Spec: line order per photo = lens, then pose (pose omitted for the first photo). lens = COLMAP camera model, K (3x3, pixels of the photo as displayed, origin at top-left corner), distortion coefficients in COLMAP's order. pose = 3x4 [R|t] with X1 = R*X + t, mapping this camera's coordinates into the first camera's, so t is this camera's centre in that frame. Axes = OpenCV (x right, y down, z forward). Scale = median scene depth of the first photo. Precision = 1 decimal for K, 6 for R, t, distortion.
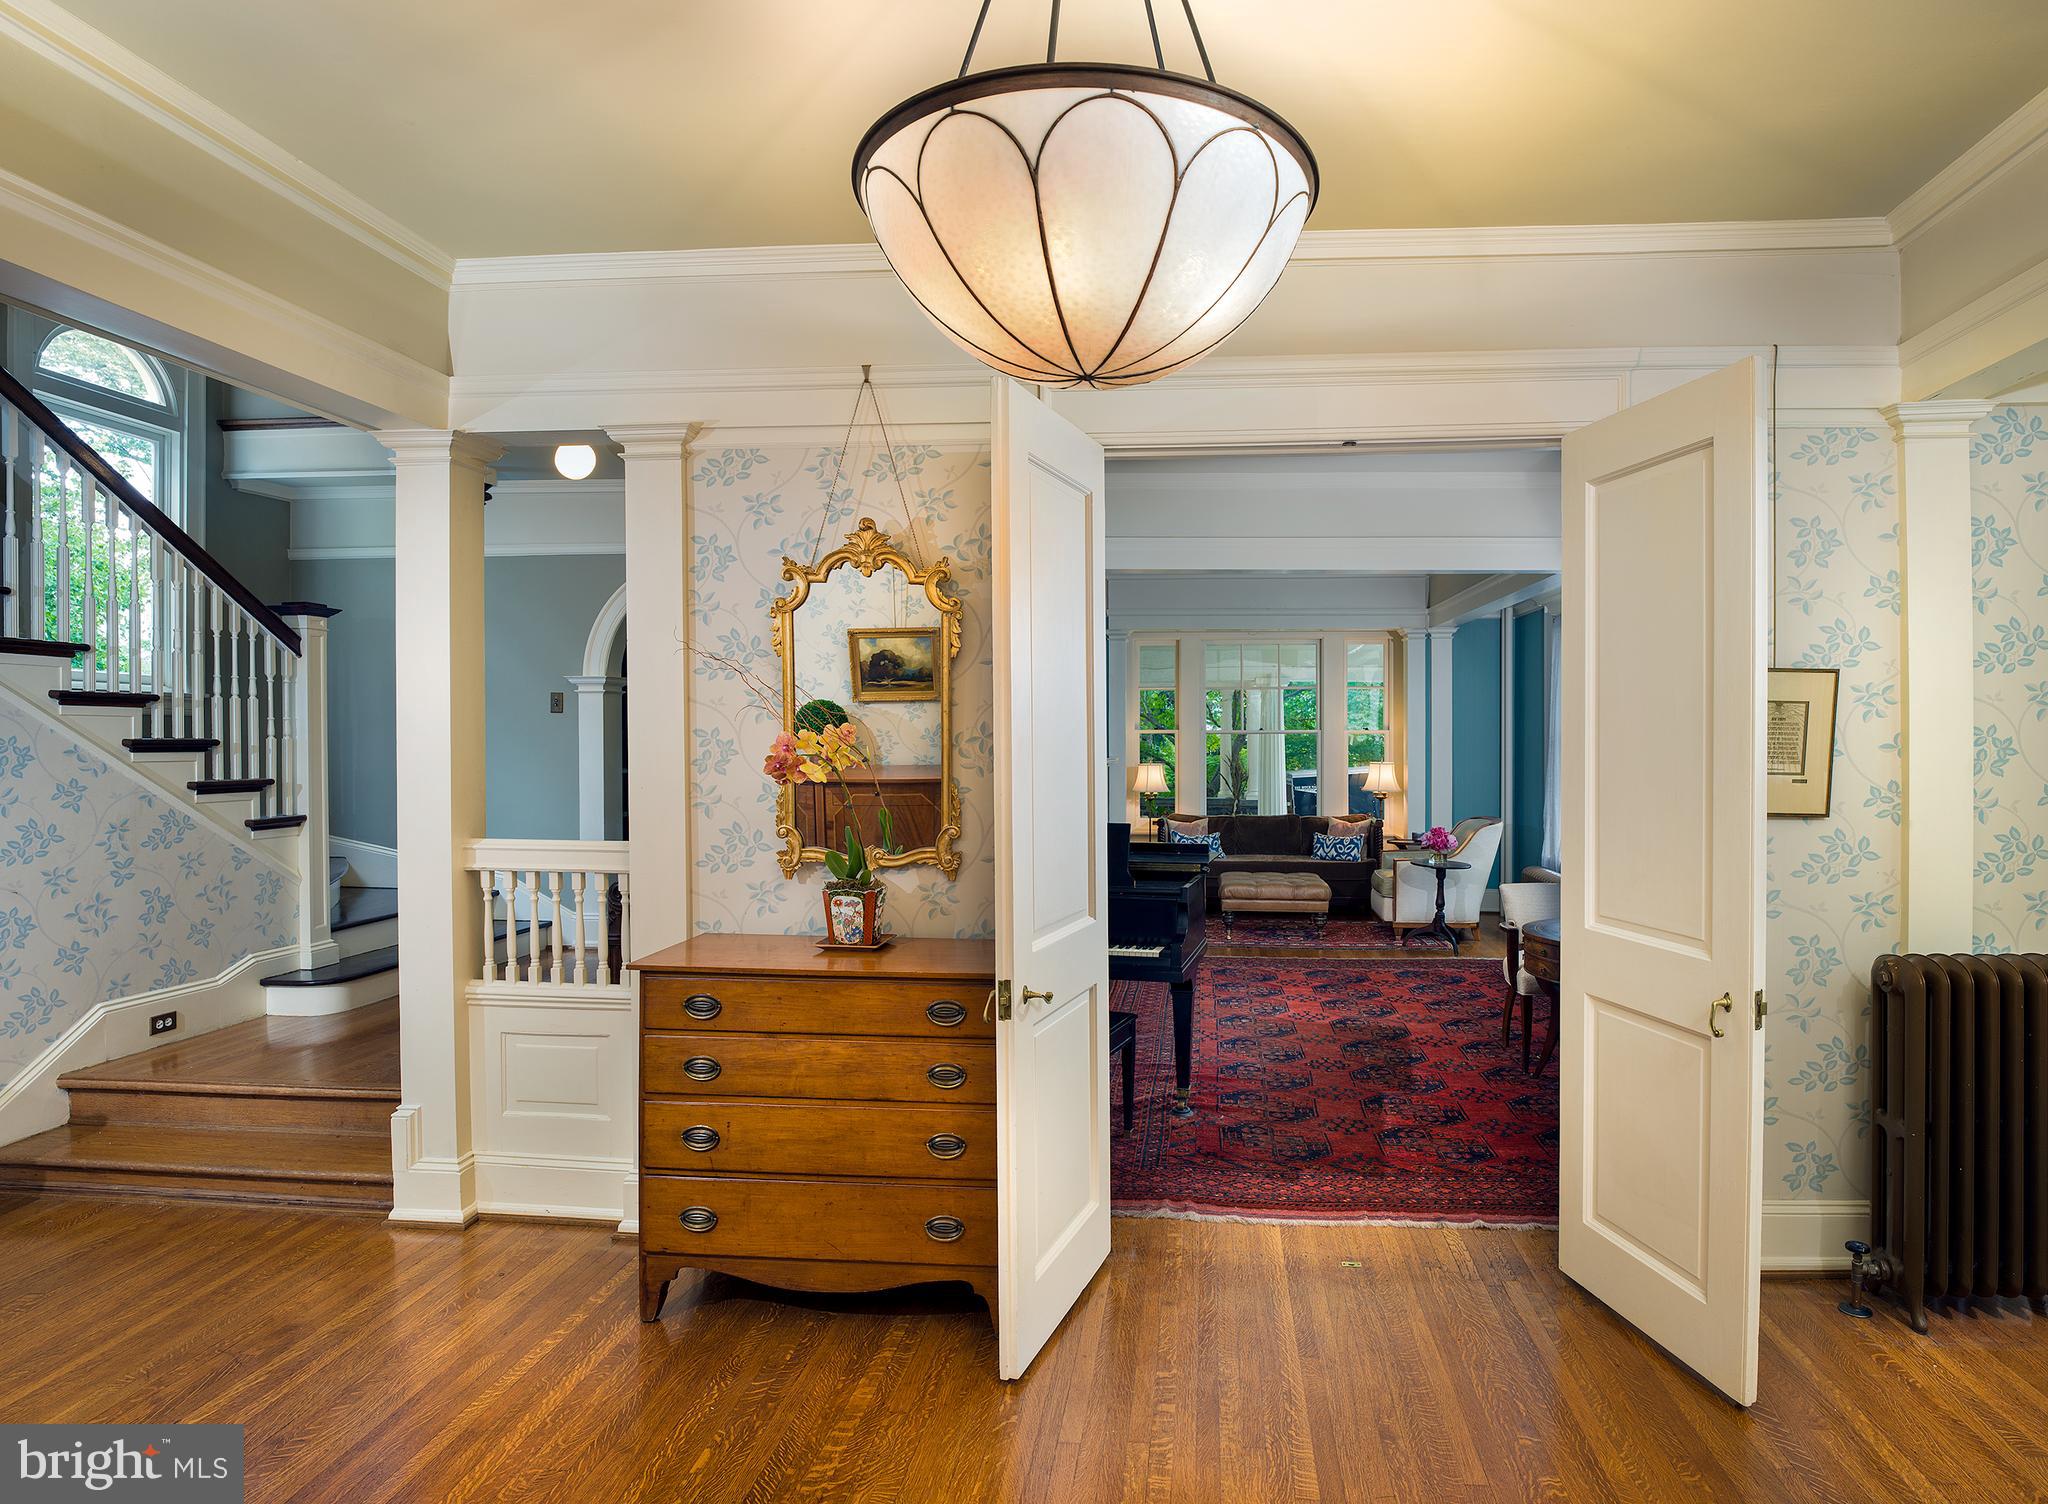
lens RADIAL K [[994.6, 0, 1024.0], [0, 994.6, 752.0], [0, 0, 1]] dist [-0.020641, -0.000837]
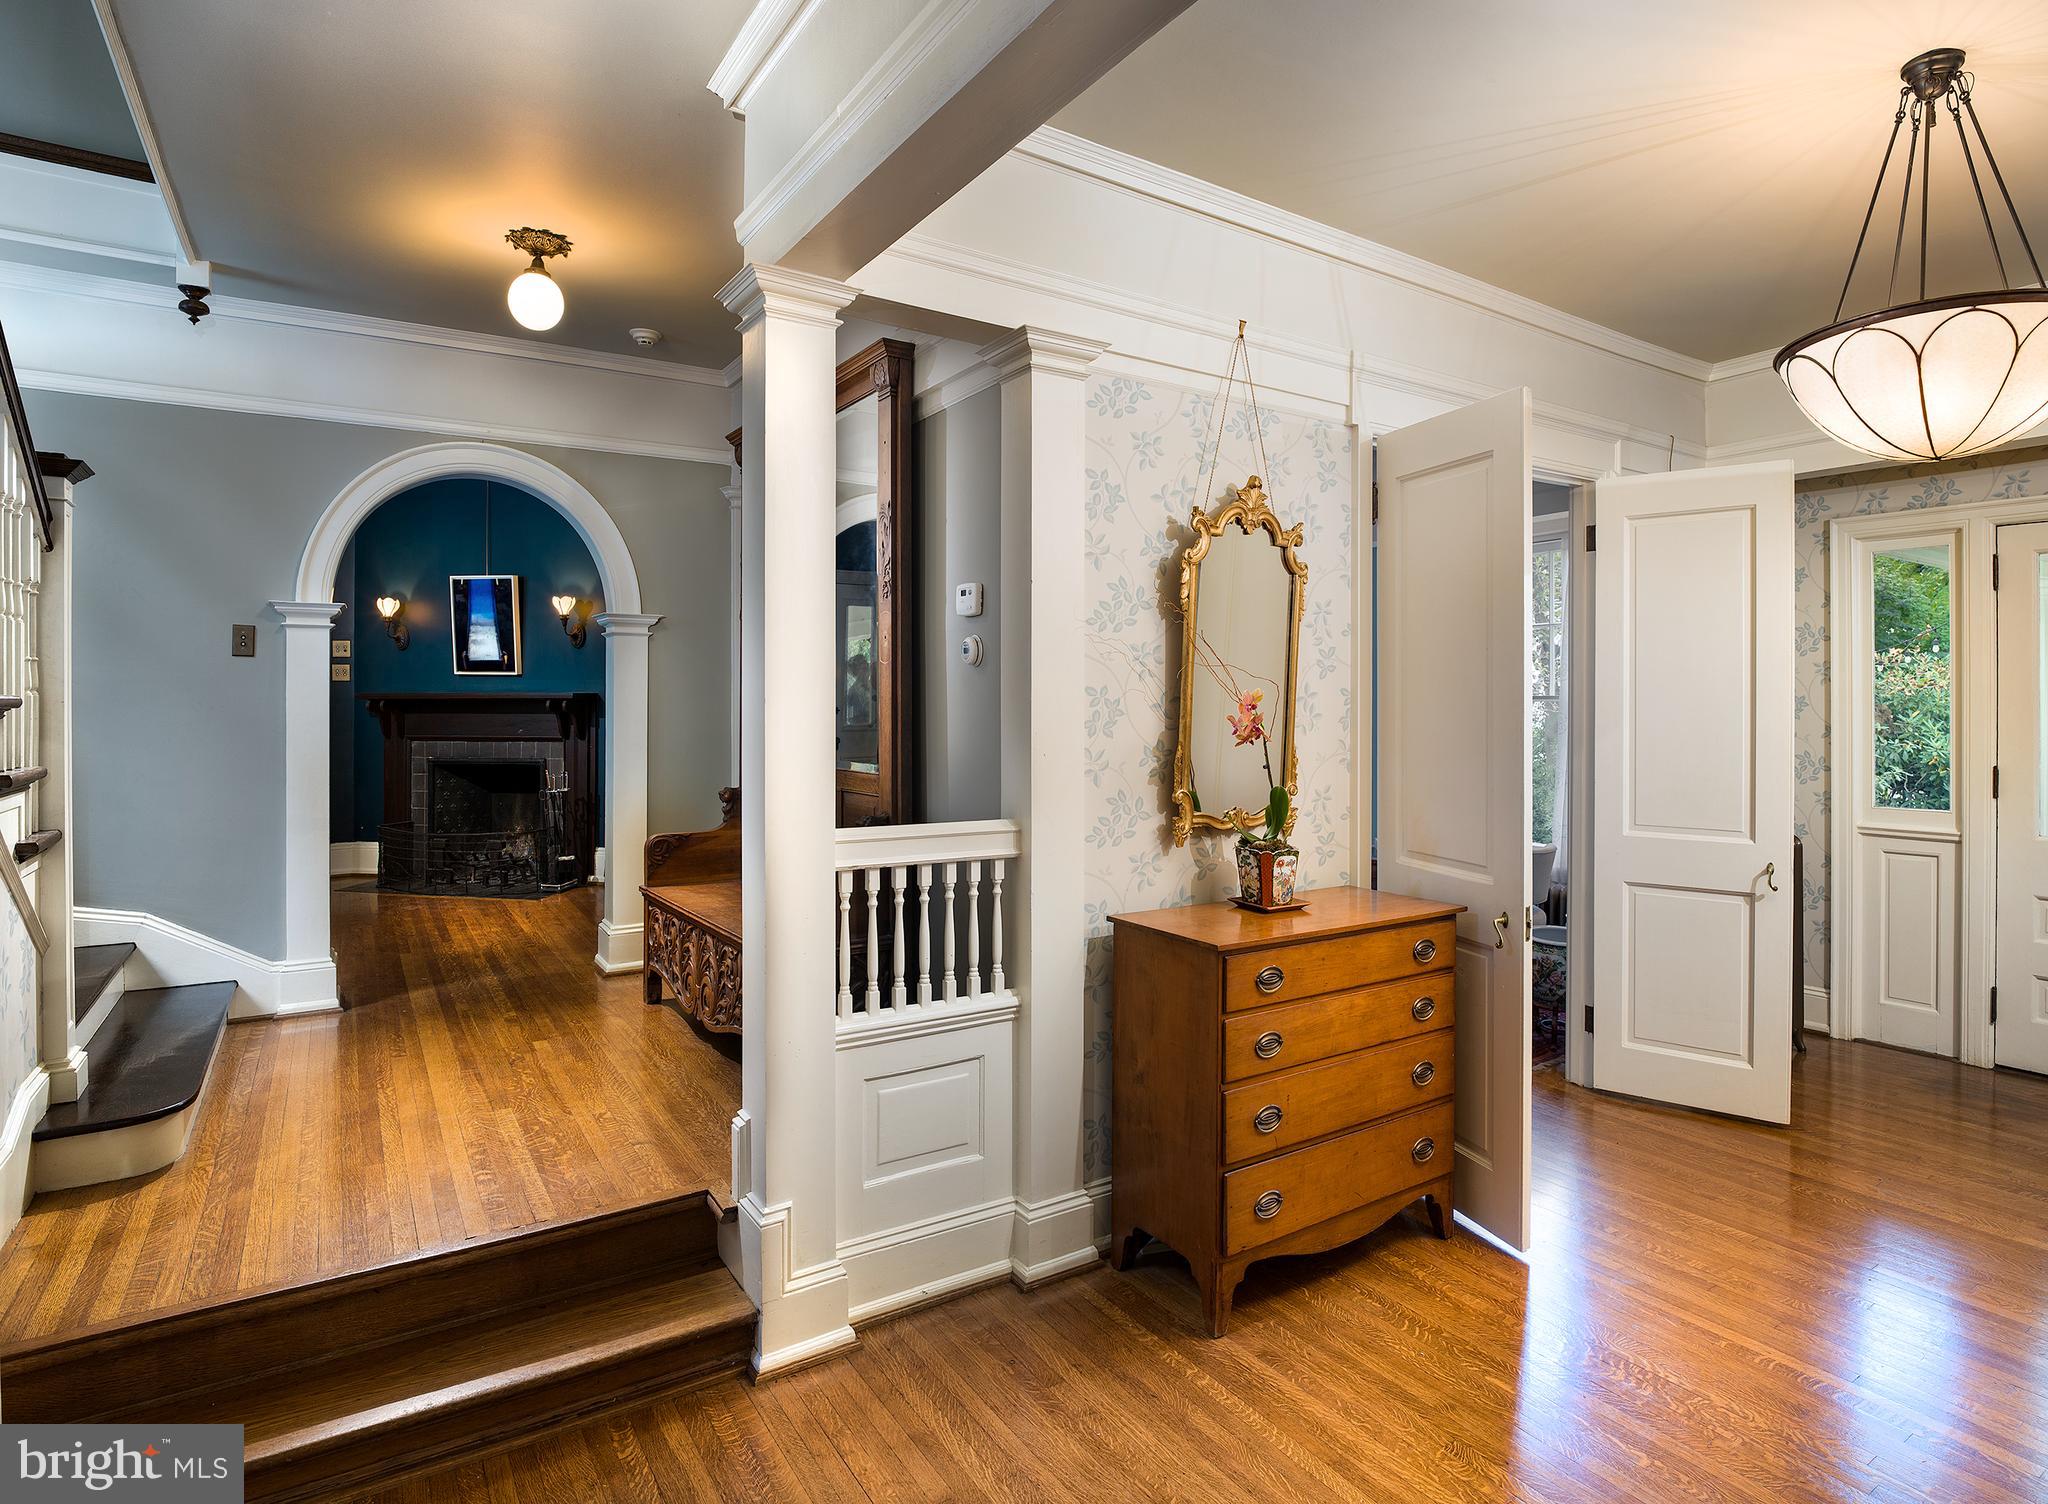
lens RADIAL K [[1068.5, 0, 1019.6], [0, 1068.5, 711.2], [0, 0, 1]] dist [-0.020647, 0.000078]
pose [[0.807464, -0.004521, 0.589899, -0.973415], [0.004670, 0.999988, 0.001271, -0.002824], [-0.589898, 0.001729, 0.807476, 0.275660]]
